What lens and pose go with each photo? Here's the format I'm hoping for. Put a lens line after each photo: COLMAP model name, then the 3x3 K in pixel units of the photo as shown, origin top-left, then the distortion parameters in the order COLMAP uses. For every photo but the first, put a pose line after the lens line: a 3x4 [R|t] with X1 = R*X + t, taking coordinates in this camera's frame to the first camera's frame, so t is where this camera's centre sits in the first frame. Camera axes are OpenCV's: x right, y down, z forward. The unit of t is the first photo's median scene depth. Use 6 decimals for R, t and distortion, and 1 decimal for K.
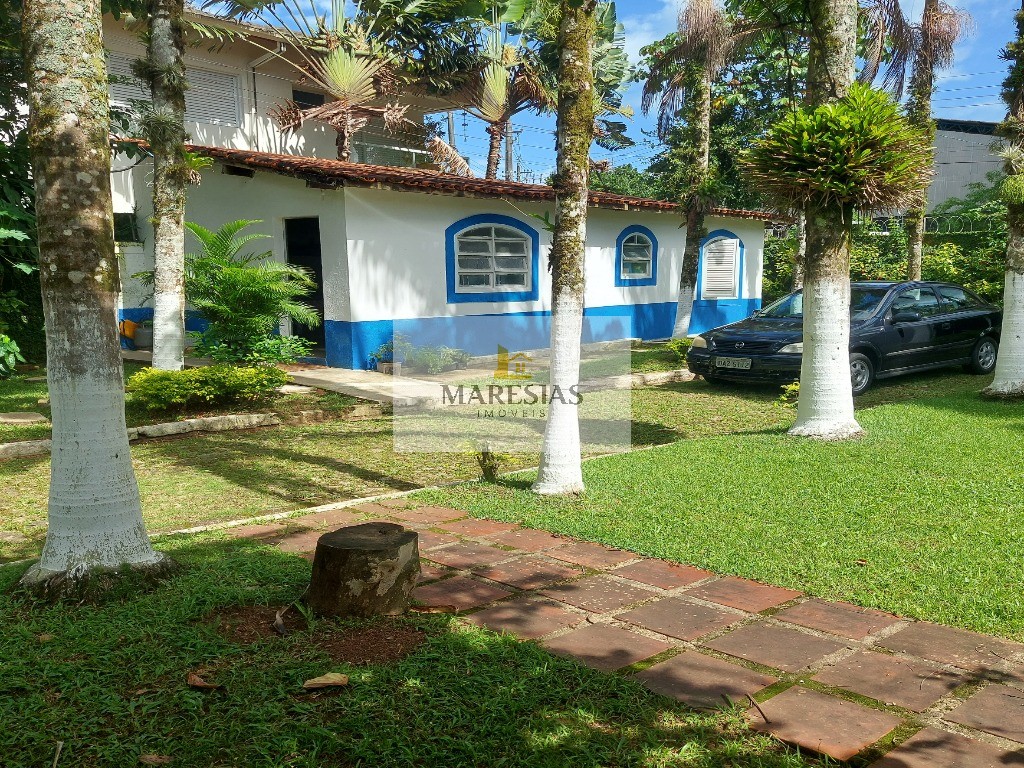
lens RADIAL K [[673.6, 0, 512.0], [0, 673.6, 384.0], [0, 0, 1]] dist [0.048144, 0.000024]
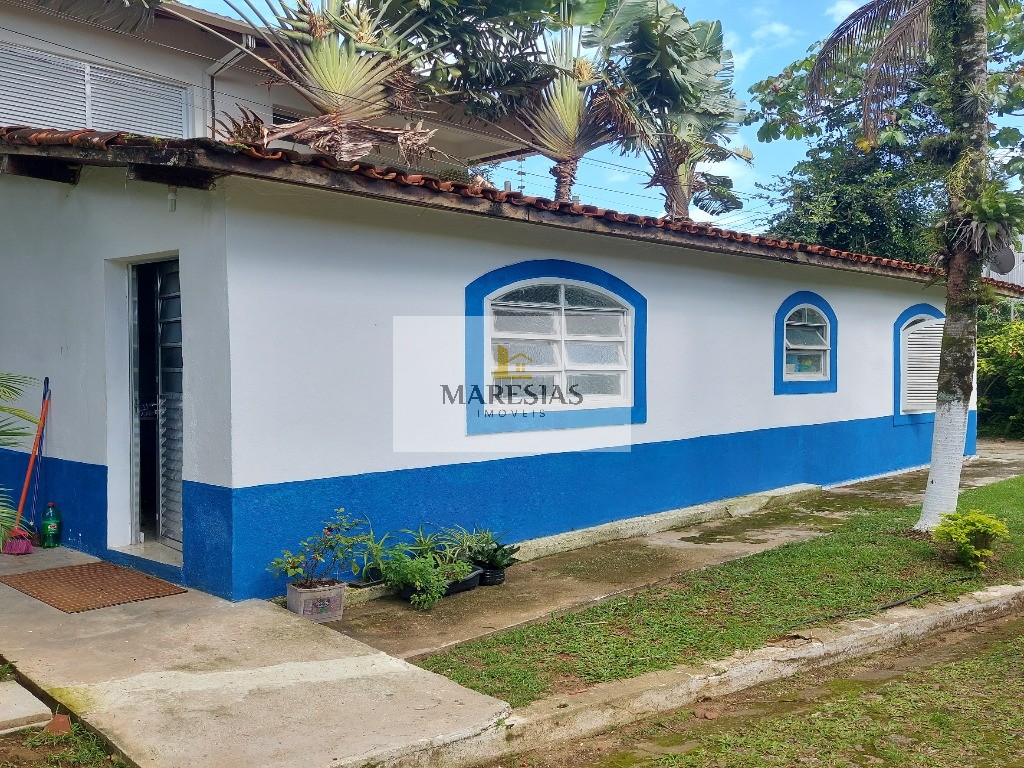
lens RADIAL K [[813.4, 0, 512.0], [0, 813.4, 384.0], [0, 0, 1]] dist [0.001710, 0.000707]
pose [[0.996533, 0.003657, -0.083118, -0.009636], [-0.015445, 0.989799, -0.141630, -0.046013], [0.081752, 0.142423, 0.986424, 0.262816]]
